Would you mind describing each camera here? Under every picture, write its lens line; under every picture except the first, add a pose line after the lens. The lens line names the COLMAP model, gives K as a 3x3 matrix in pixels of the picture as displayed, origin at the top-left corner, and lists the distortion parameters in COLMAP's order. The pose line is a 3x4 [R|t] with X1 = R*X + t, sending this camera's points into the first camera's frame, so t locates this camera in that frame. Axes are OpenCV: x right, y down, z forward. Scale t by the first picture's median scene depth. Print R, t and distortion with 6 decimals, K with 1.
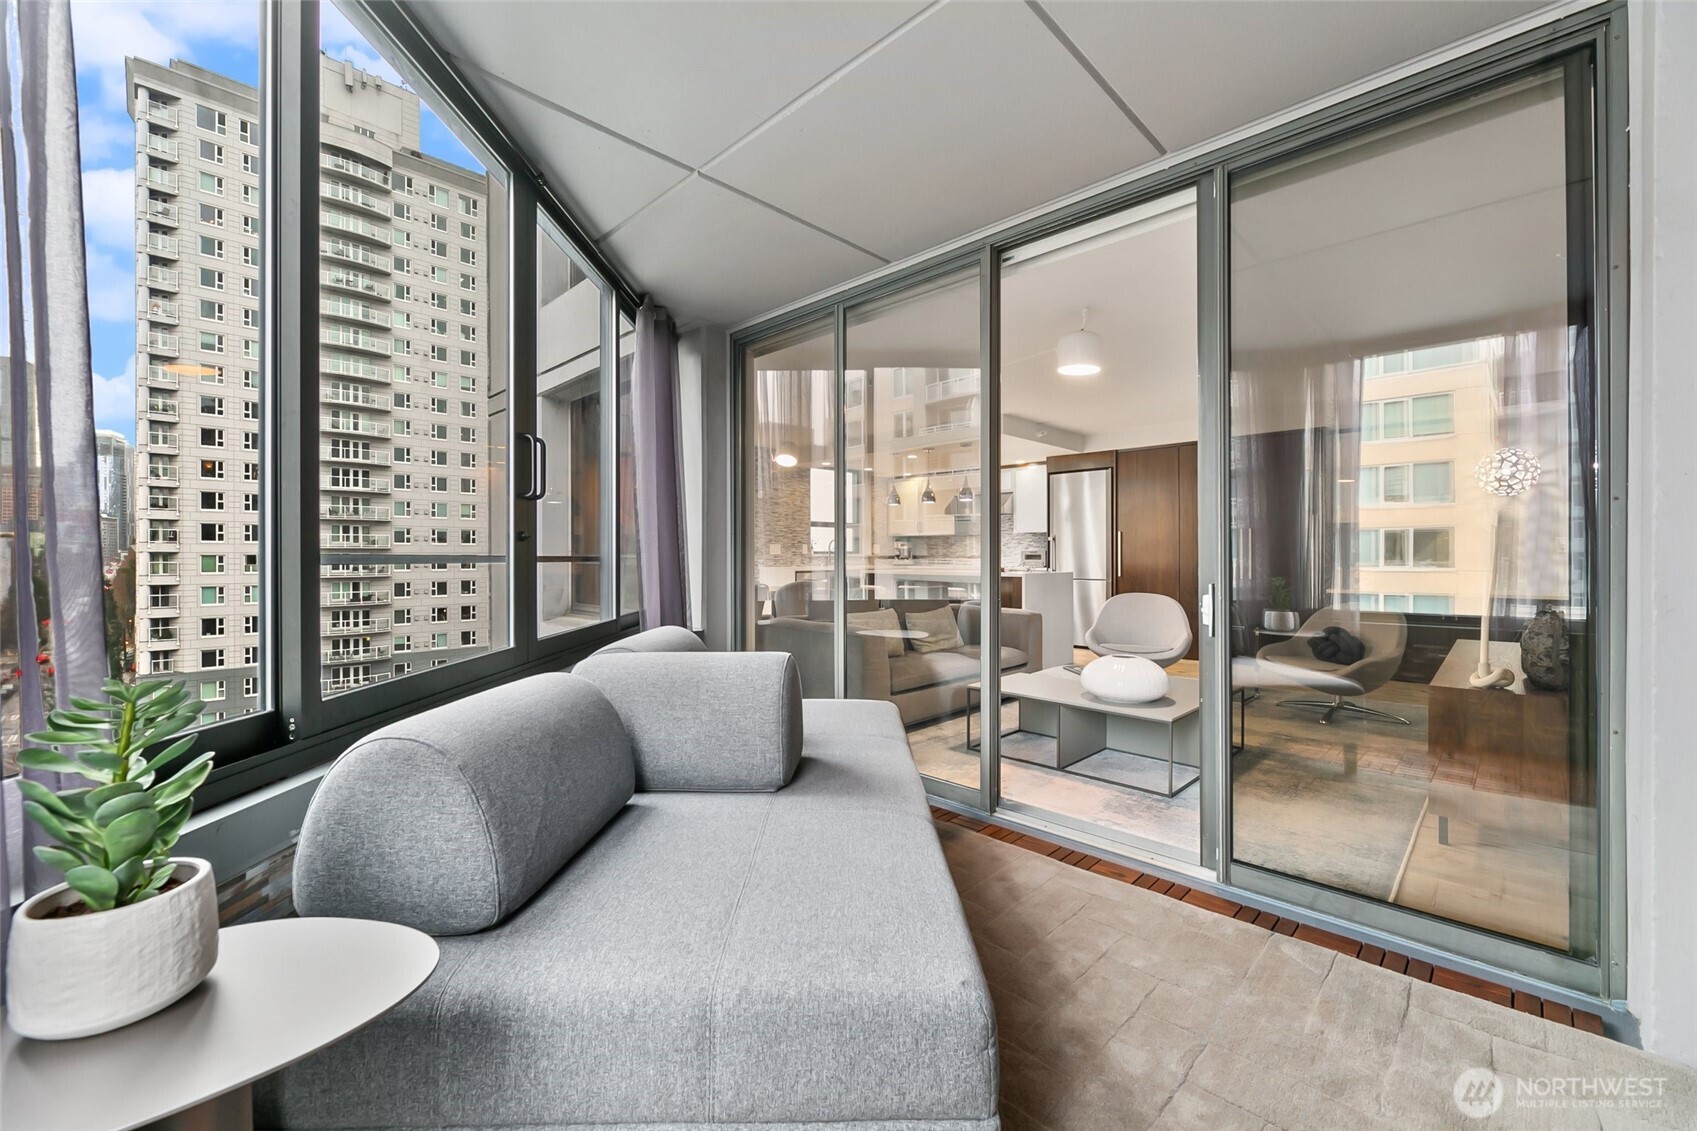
lens RADIAL K [[685.1, 0, 849.4], [0, 685.1, 555.6], [0, 0, 1]] dist [-0.002653, 0.001225]
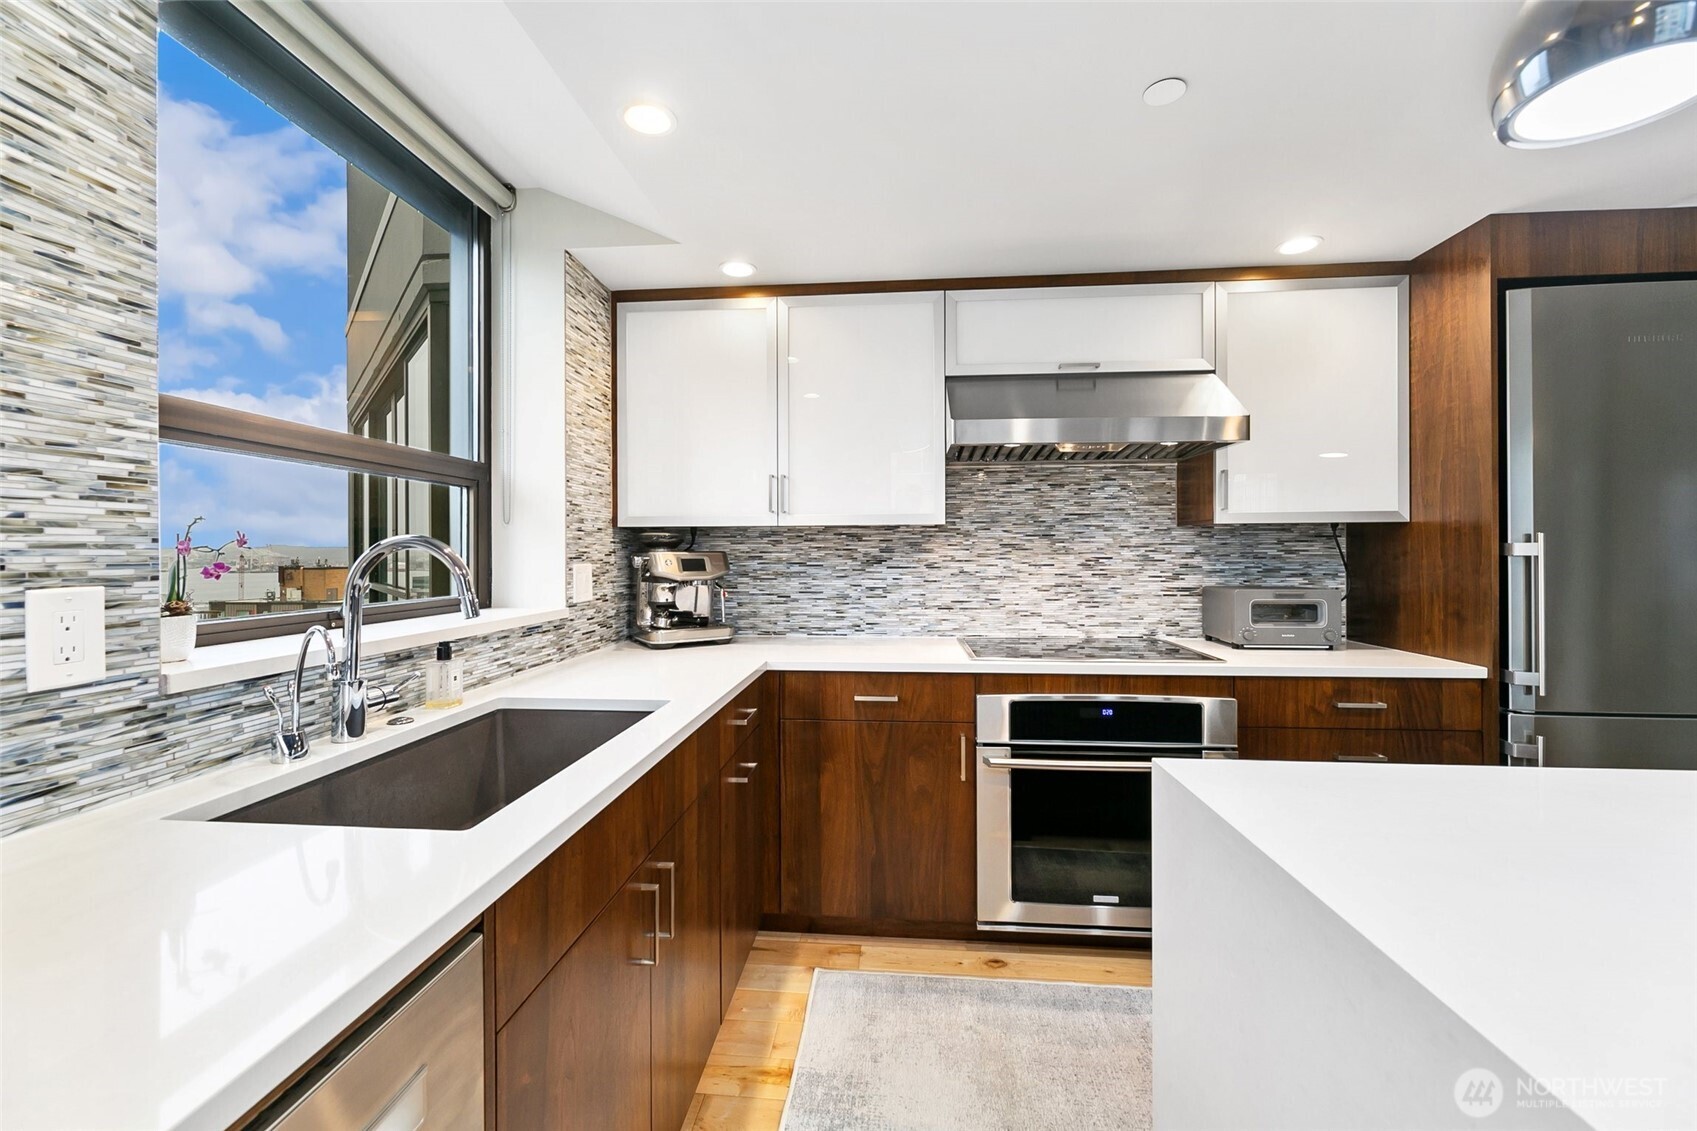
lens RADIAL K [[685.1, 0, 842.1], [0, 685.1, 552.9], [0, 0, 1]] dist [-0.002653, 0.001225]
pose [[0.770611, -0.000915, 0.637305, -0.006703], [0.002961, 0.999993, -0.002146, -0.003273], [-0.637299, 0.003541, 0.770609, 0.135533]]
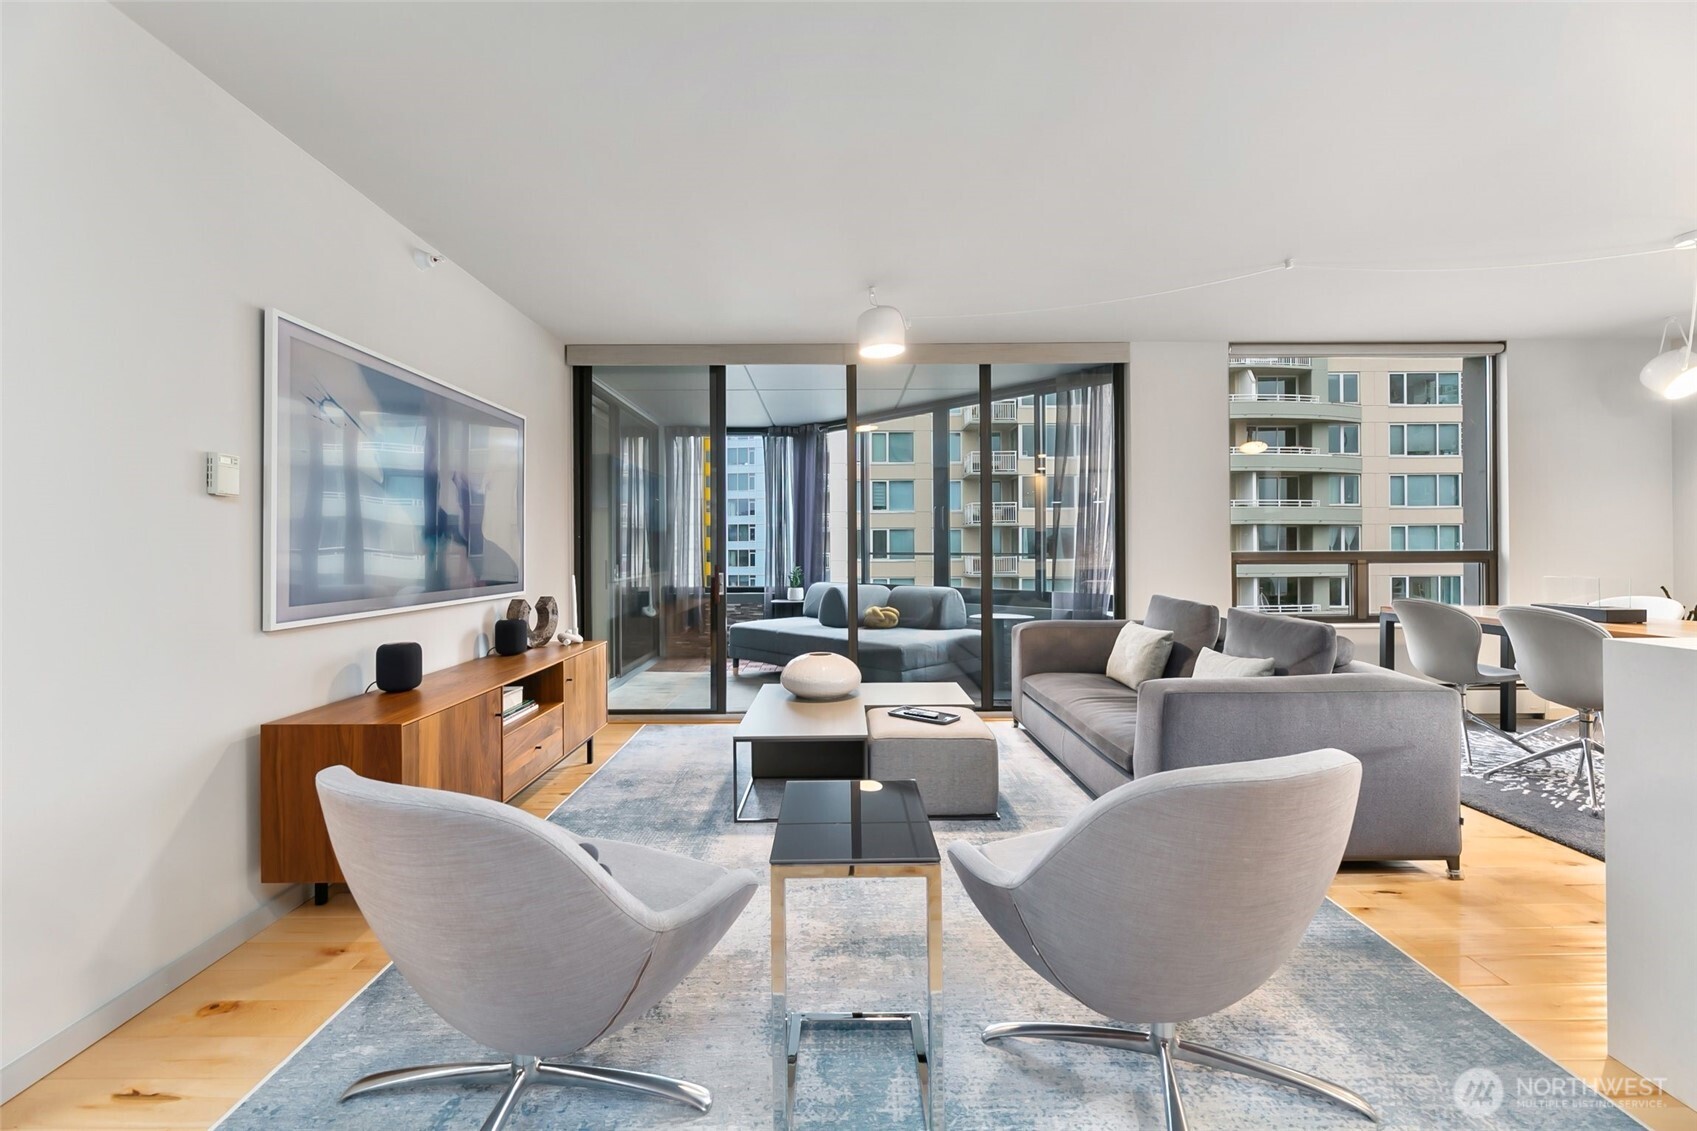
lens RADIAL K [[685.1, 0, 848.2], [0, 685.1, 556.4], [0, 0, 1]] dist [-0.002653, 0.001225]
pose [[-0.703246, 0.012417, -0.710838, 0.066899], [0.005016, 0.999909, 0.012504, -0.000756], [0.710929, 0.005228, -0.703244, 0.106148]]
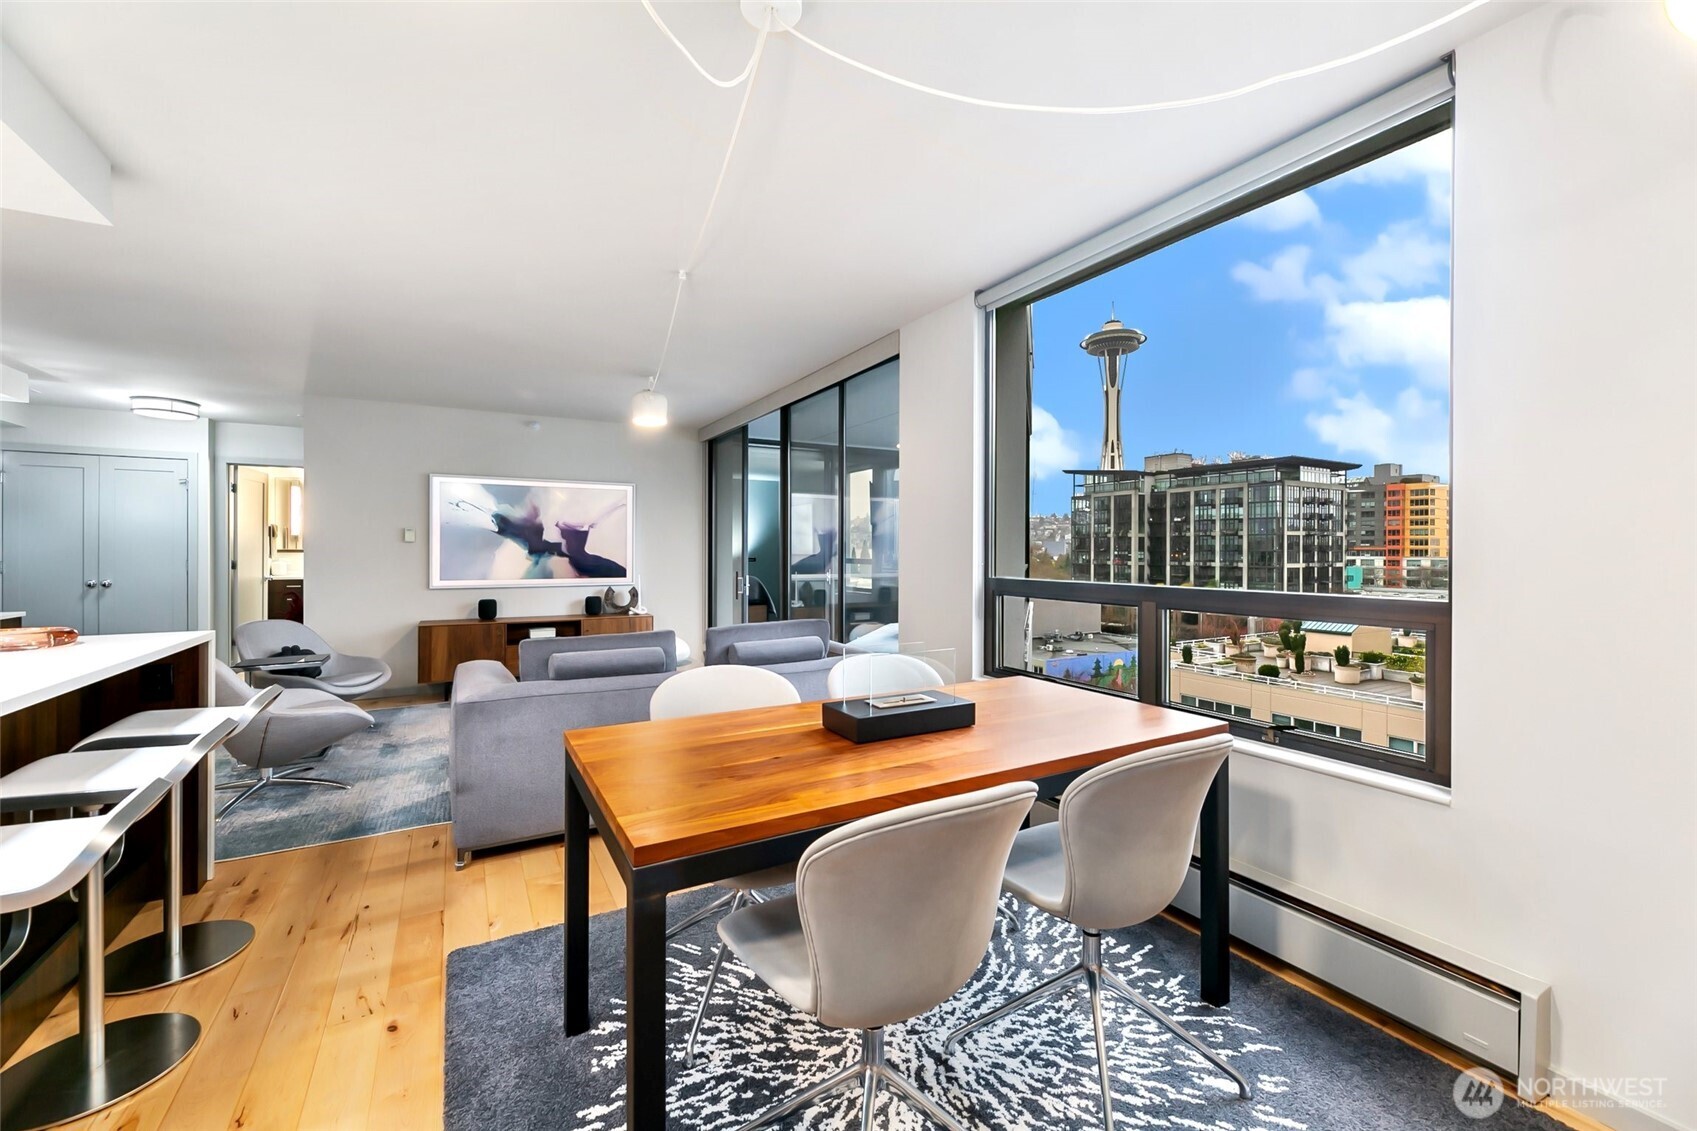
lens RADIAL K [[685.1, 0, 847.1], [0, 685.1, 554.5], [0, 0, 1]] dist [-0.002653, 0.001225]
pose [[-0.961734, -0.001608, 0.273979, -0.024155], [0.000480, 0.999971, 0.007554, -0.002348], [-0.273983, 0.007396, -0.961706, 0.139906]]
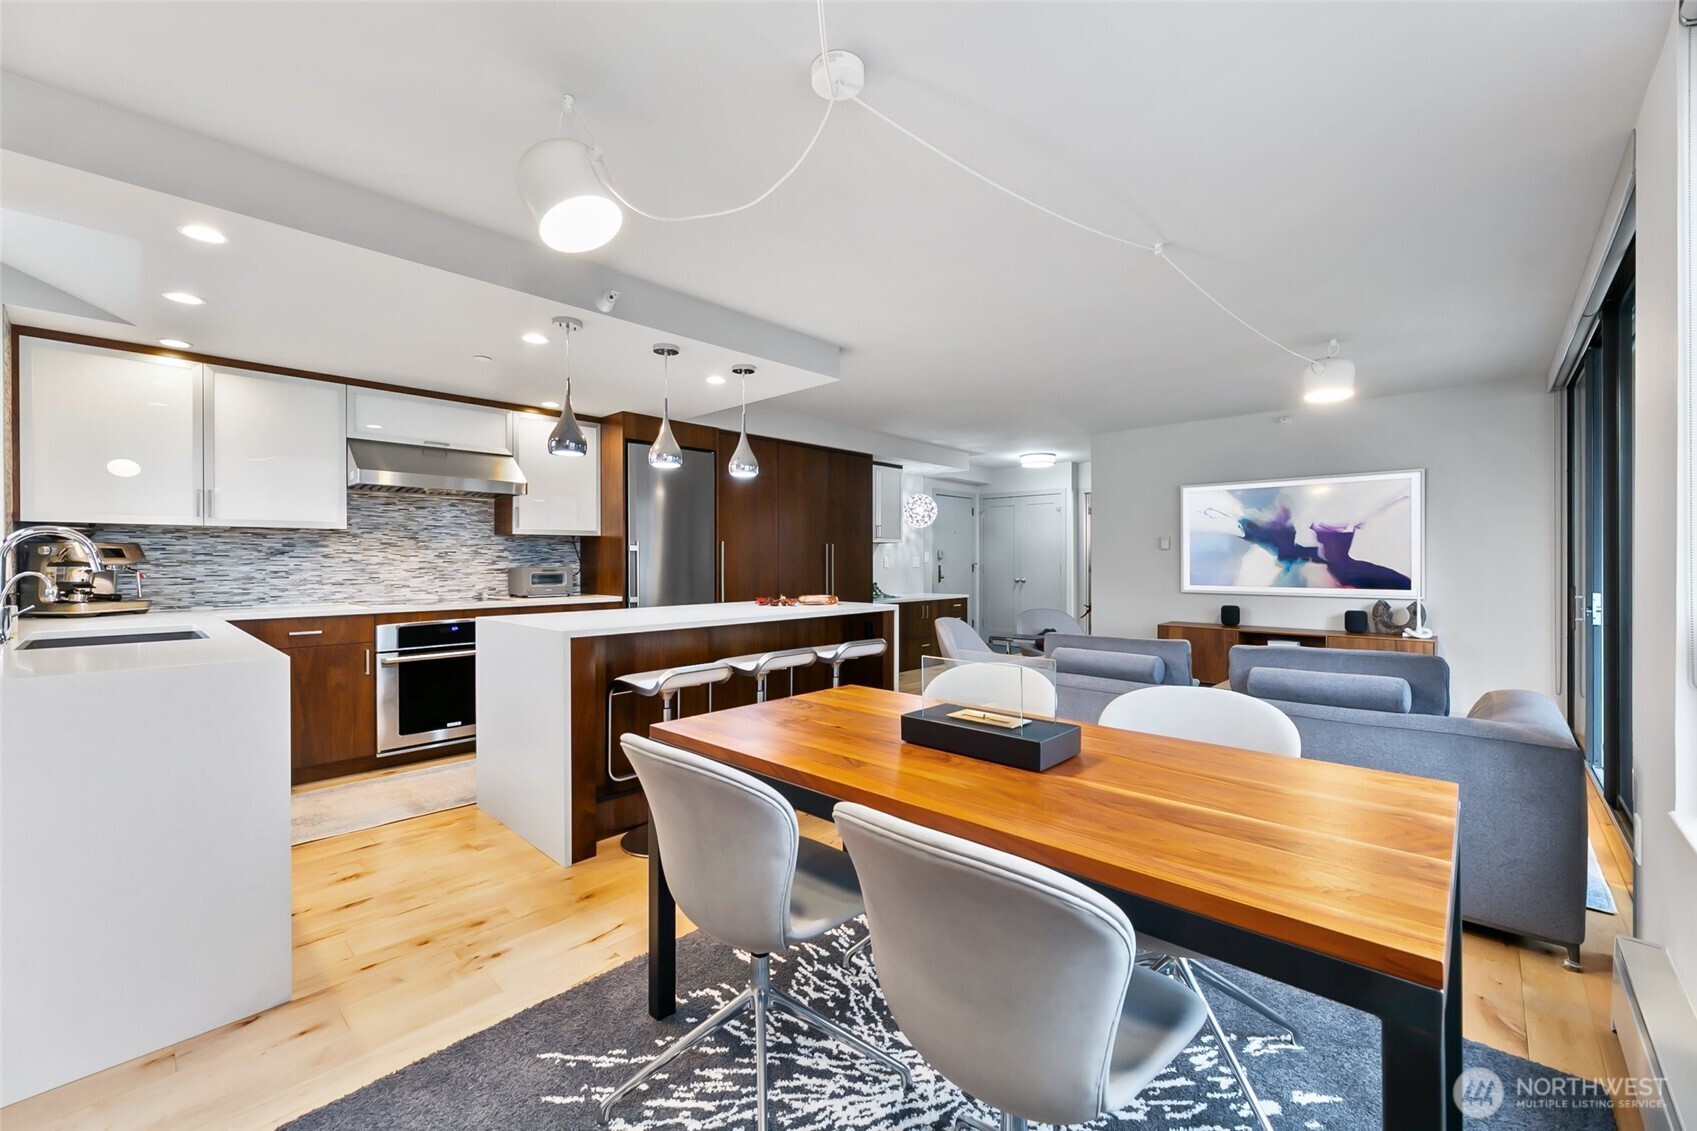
lens RADIAL K [[685.1, 0, 847.6], [0, 685.1, 560.0], [0, 0, 1]] dist [-0.002653, 0.001225]
pose [[-0.028537, 0.001759, 0.999591, -0.044727], [0.003947, 0.999991, -0.001647, -0.001714], [-0.999585, 0.003899, -0.028544, 0.115920]]
